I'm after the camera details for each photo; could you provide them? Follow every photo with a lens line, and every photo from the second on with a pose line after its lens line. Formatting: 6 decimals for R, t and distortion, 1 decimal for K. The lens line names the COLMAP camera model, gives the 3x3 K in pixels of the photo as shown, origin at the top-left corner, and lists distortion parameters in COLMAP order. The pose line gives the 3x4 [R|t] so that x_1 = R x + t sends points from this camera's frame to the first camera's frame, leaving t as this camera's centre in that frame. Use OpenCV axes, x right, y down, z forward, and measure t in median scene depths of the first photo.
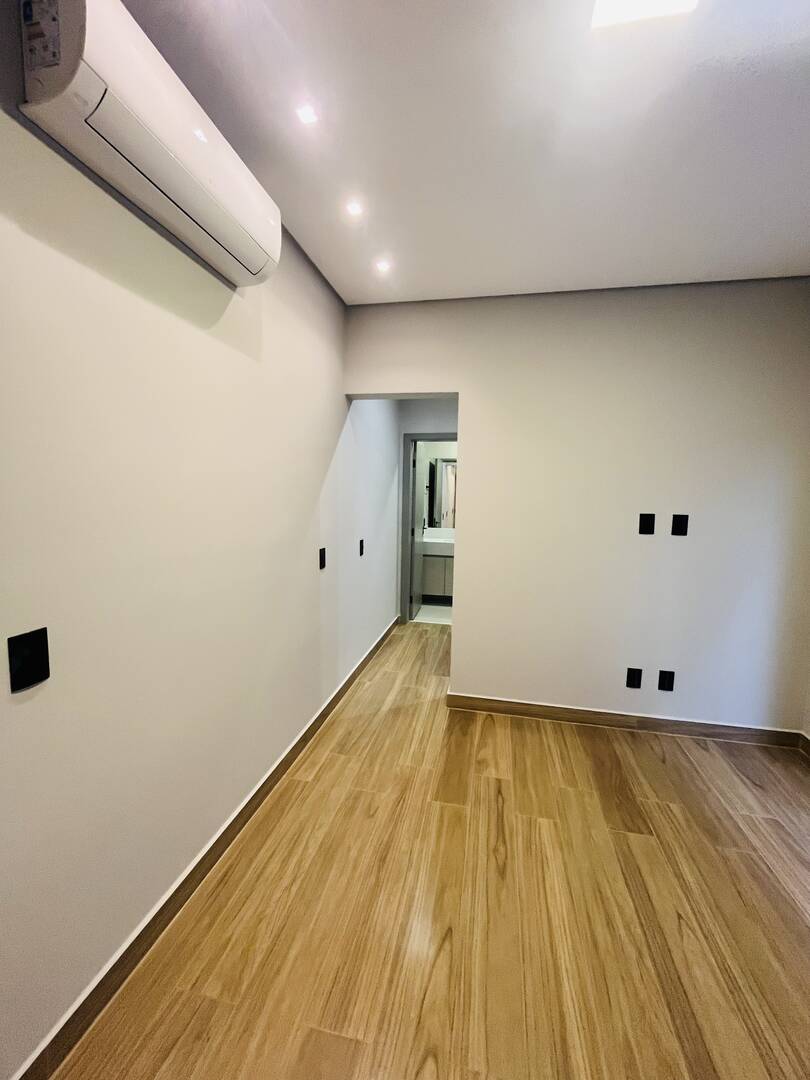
lens RADIAL K [[432.6, 0, 405.0], [0, 432.6, 540.0], [0, 0, 1]] dist [0.001600, 0.000037]
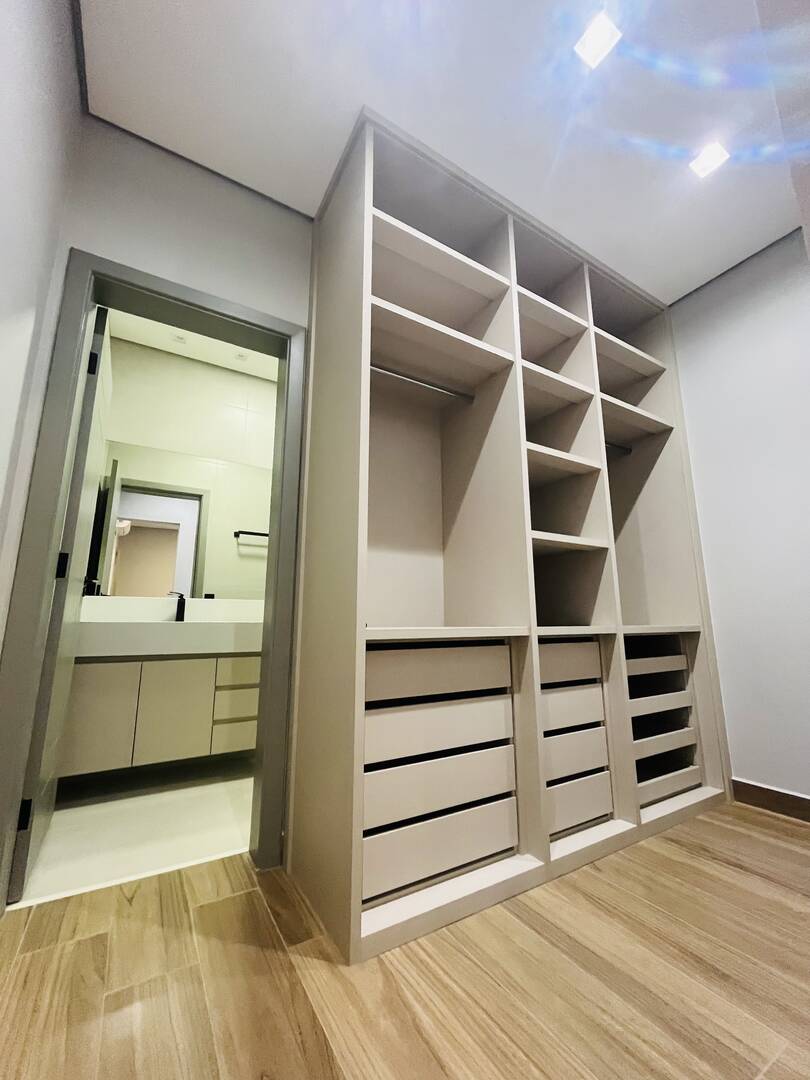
lens RADIAL K [[438.3, 0, 406.8], [0, 438.3, 538.7], [0, 0, 1]] dist [-0.004439, -0.000110]
pose [[0.738544, 0.110244, 0.665131, -0.008768], [0.081841, 0.964585, -0.250753, 0.055839], [-0.669219, 0.239627, 0.703366, 0.558869]]
